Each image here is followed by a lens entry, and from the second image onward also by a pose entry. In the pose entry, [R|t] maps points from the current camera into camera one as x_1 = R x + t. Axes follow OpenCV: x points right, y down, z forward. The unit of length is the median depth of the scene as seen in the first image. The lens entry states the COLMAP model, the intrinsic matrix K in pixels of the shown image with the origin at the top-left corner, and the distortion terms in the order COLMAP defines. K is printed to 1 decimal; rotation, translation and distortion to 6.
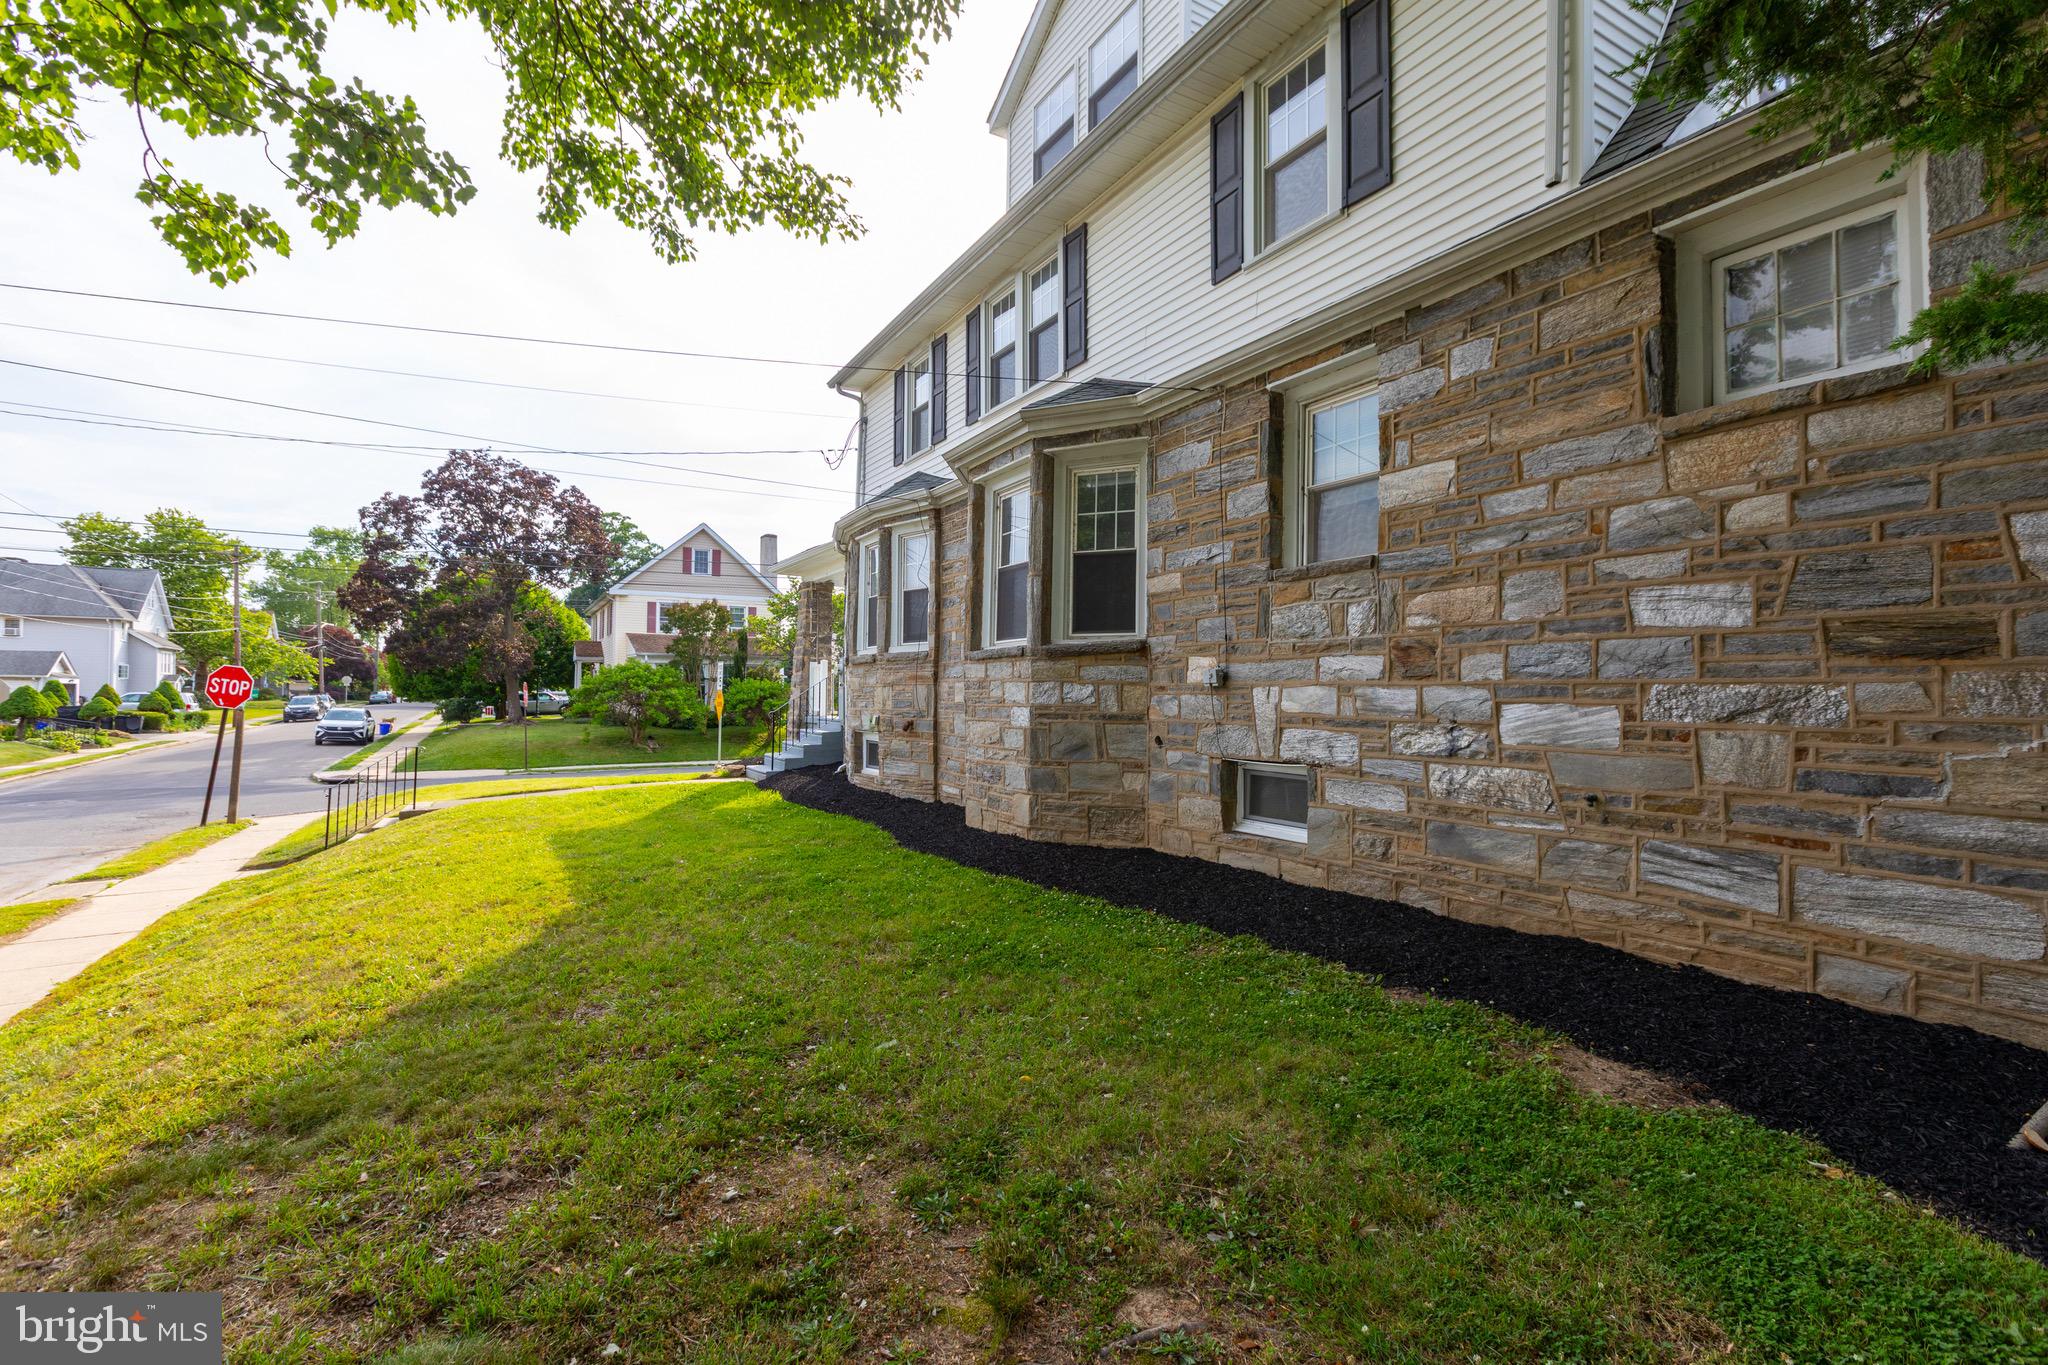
lens RADIAL K [[928.3, 0, 1018.0], [0, 928.3, 687.7], [0, 0, 1]] dist [-0.002558, -0.000800]
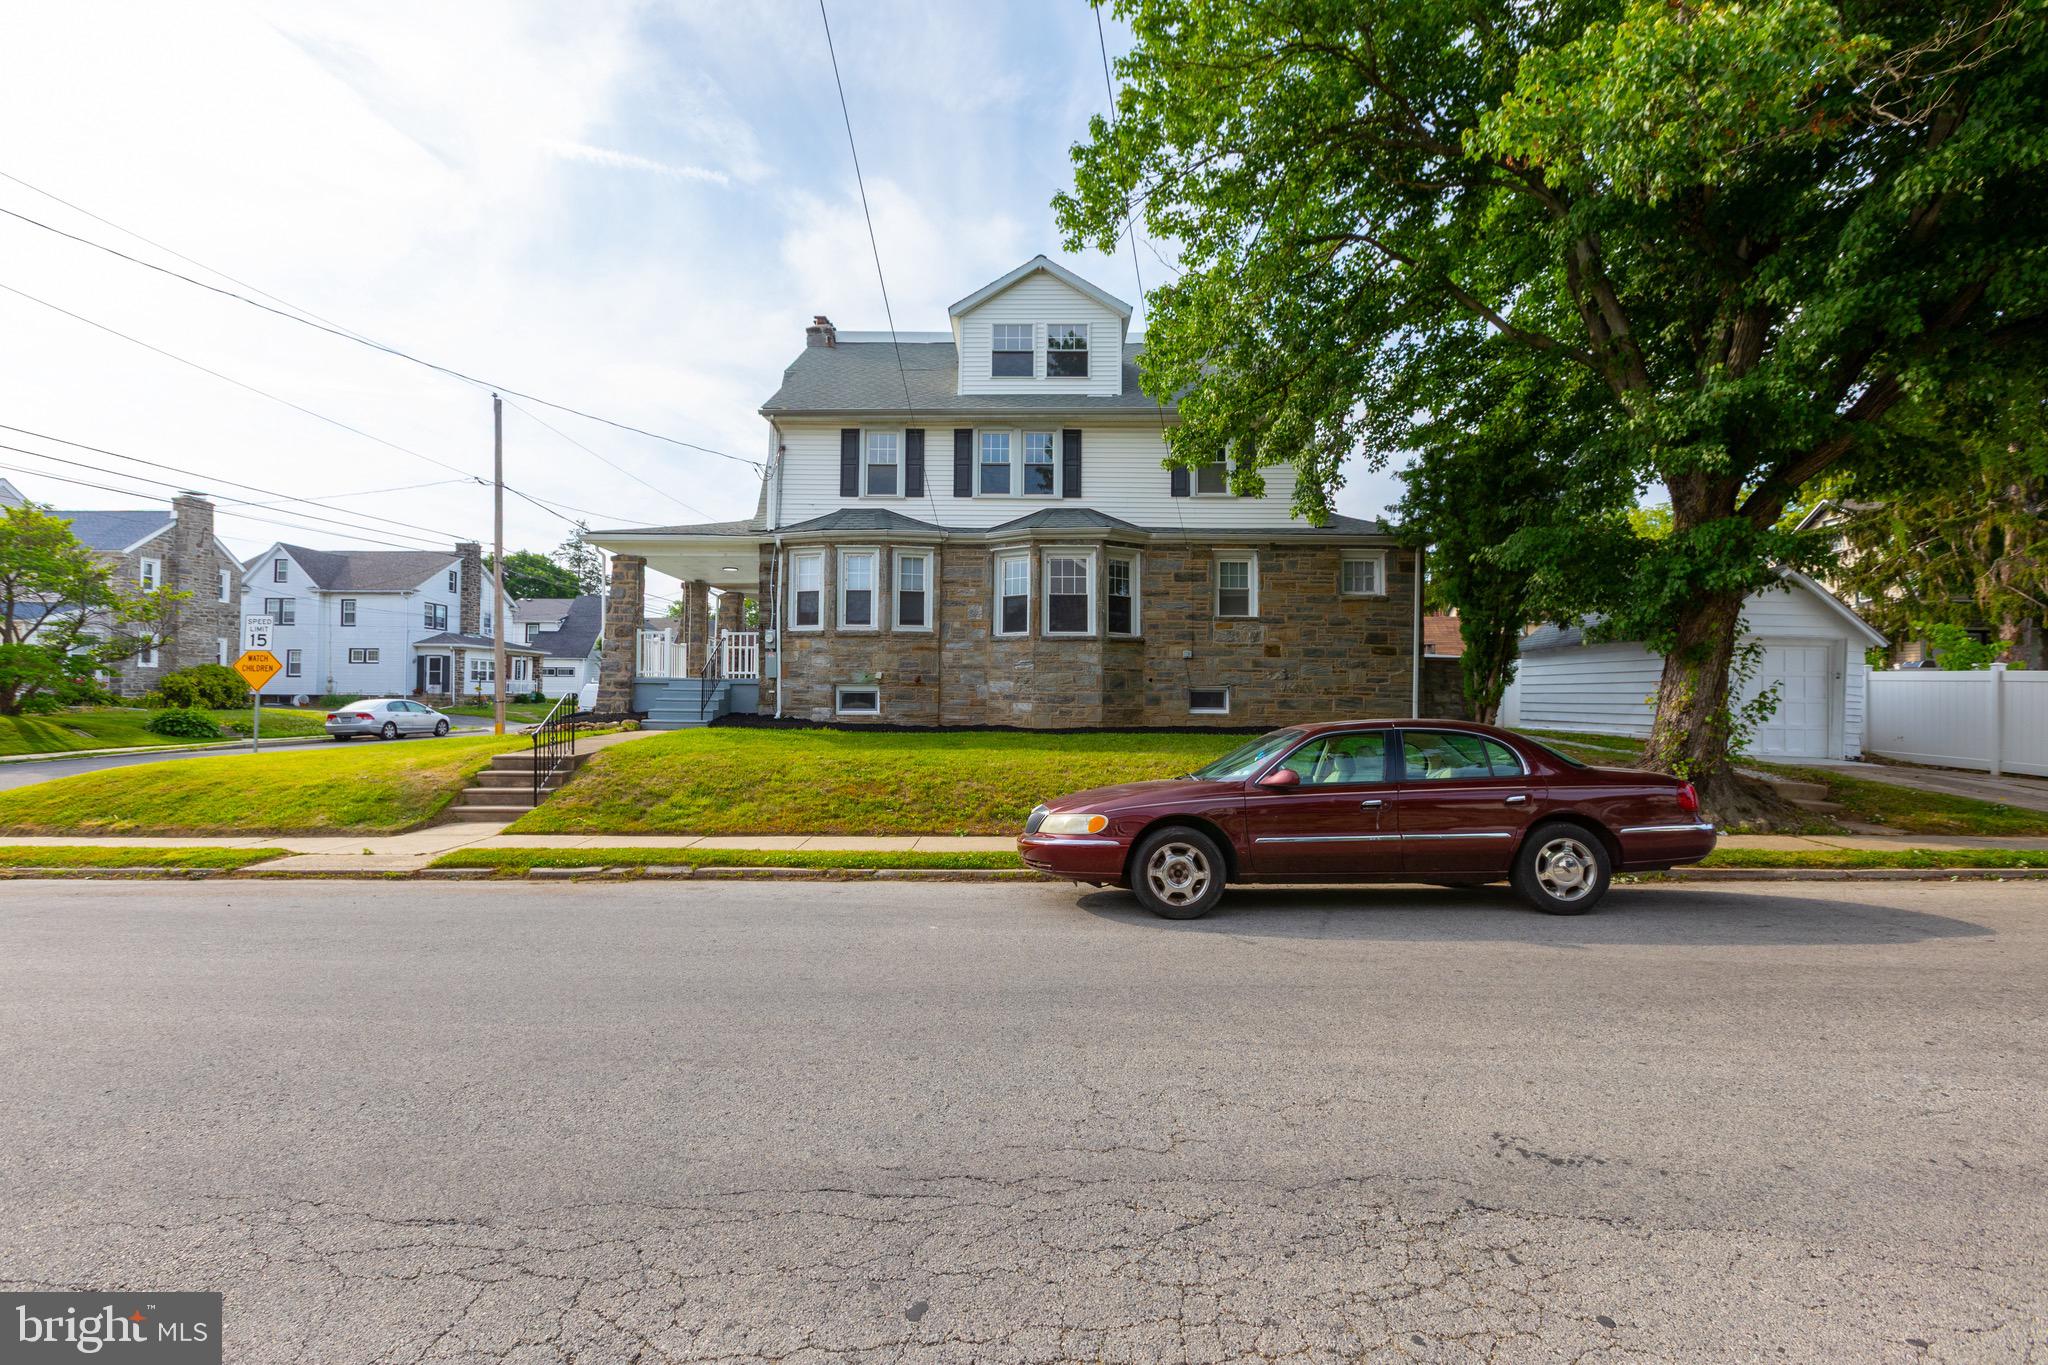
lens RADIAL K [[944.6, 0, 1024.0], [0, 944.6, 682.5], [0, 0, 1]] dist [0.001240, -0.000438]
pose [[0.504325, 0.014200, 0.863397, -2.064270], [-0.014759, 0.999860, -0.007824, 0.083980], [-0.863388, -0.008797, 0.504464, 0.065942]]
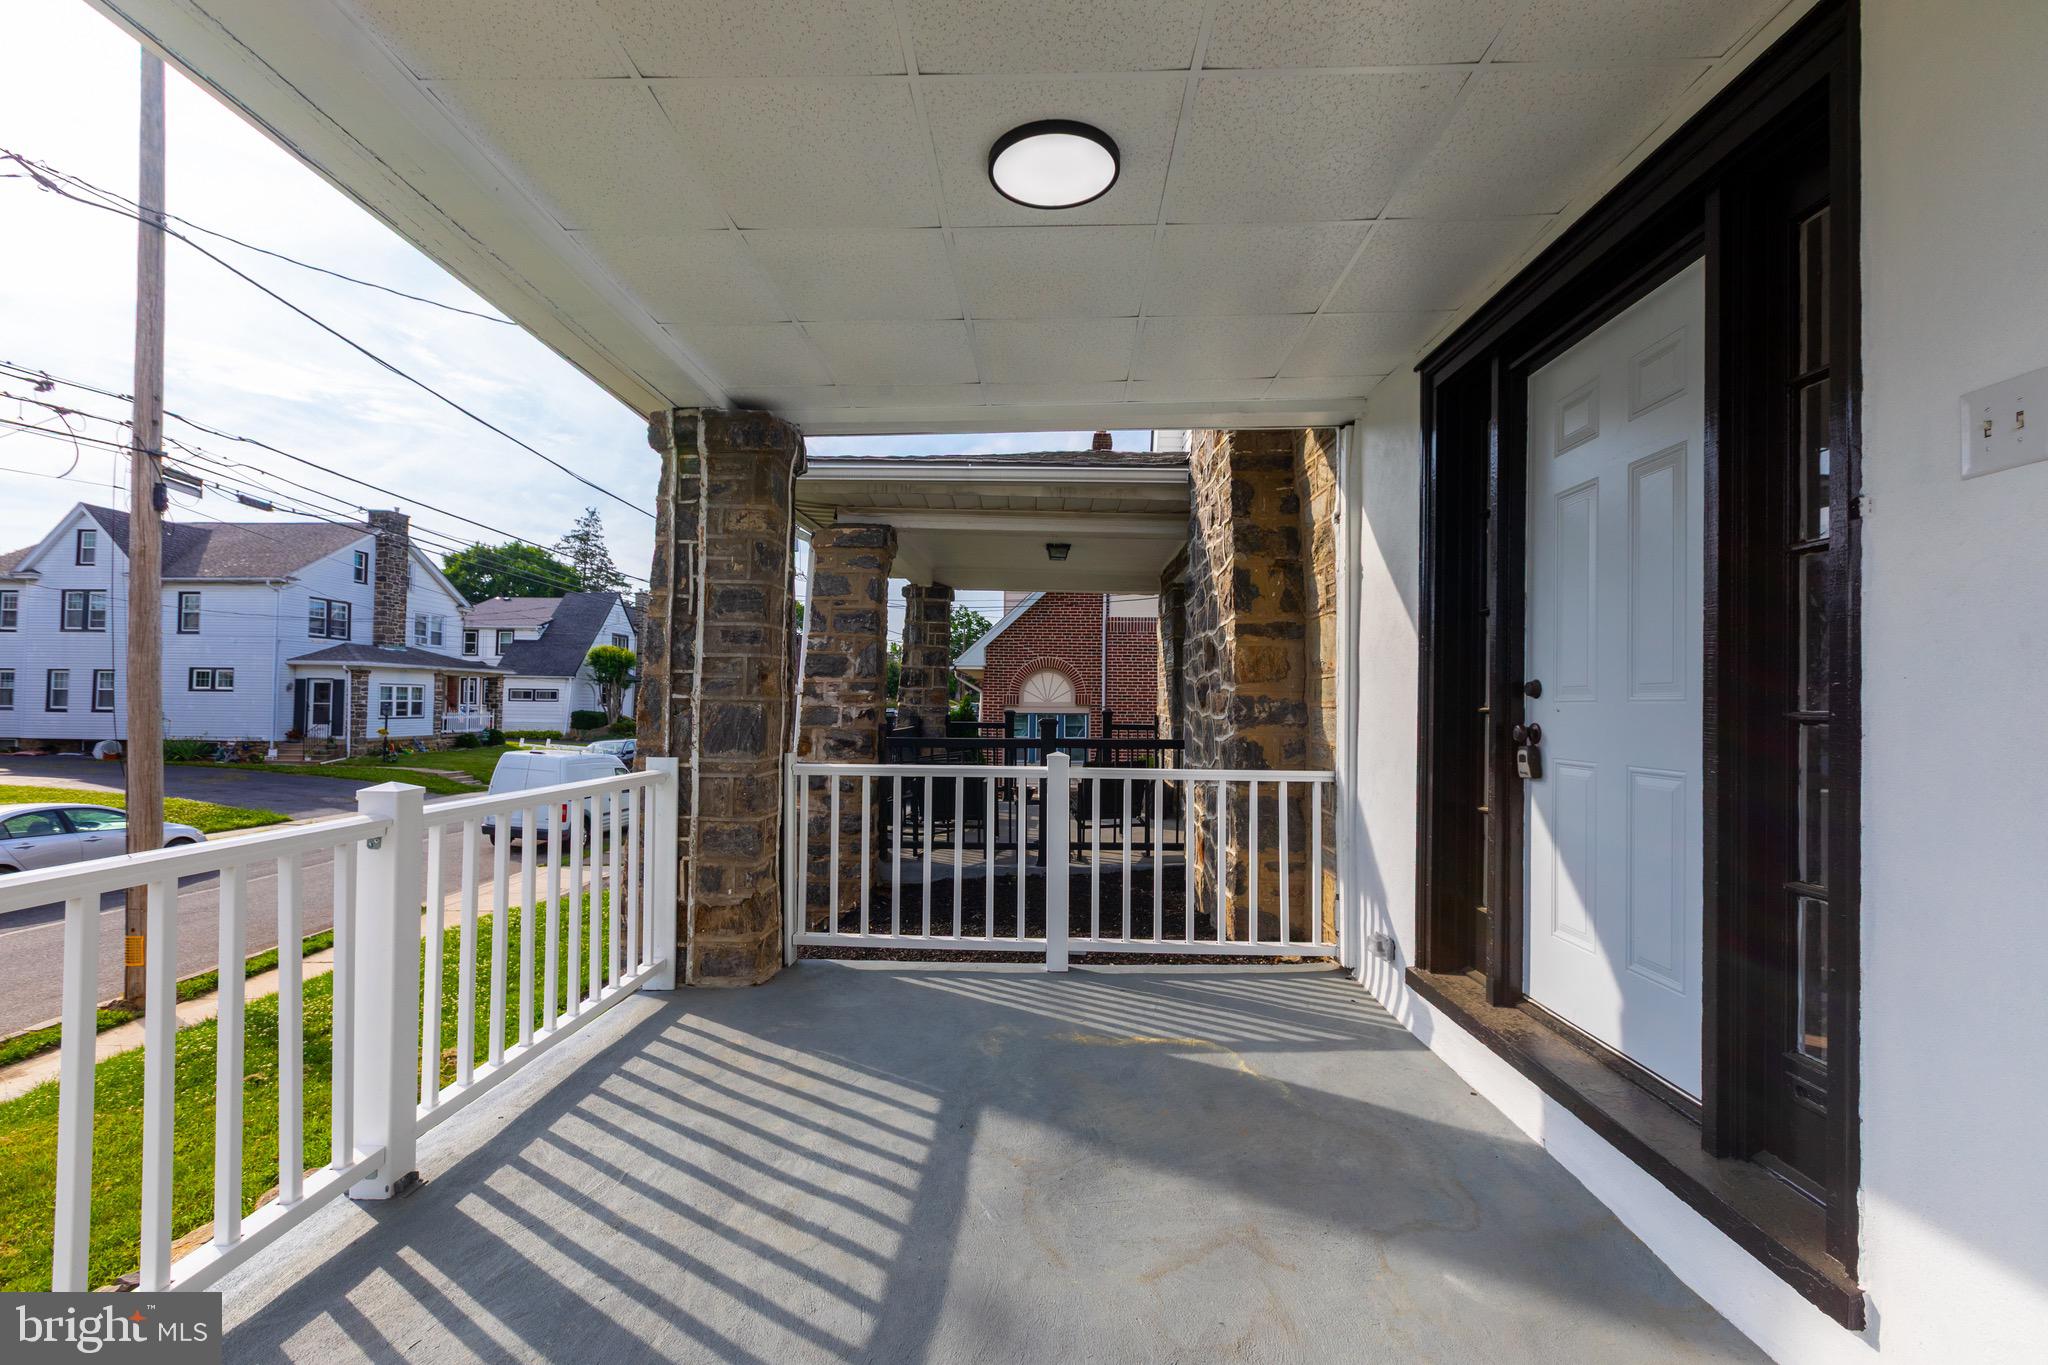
lens RADIAL K [[928.3, 0, 1018.0], [0, 928.3, 687.7], [0, 0, 1]] dist [-0.002558, -0.000800]
pose [[0.524252, 0.017208, 0.851389, -0.406848], [-0.020248, 0.999765, -0.007739, -0.082786], [-0.851322, -0.013182, 0.524478, 2.014099]]
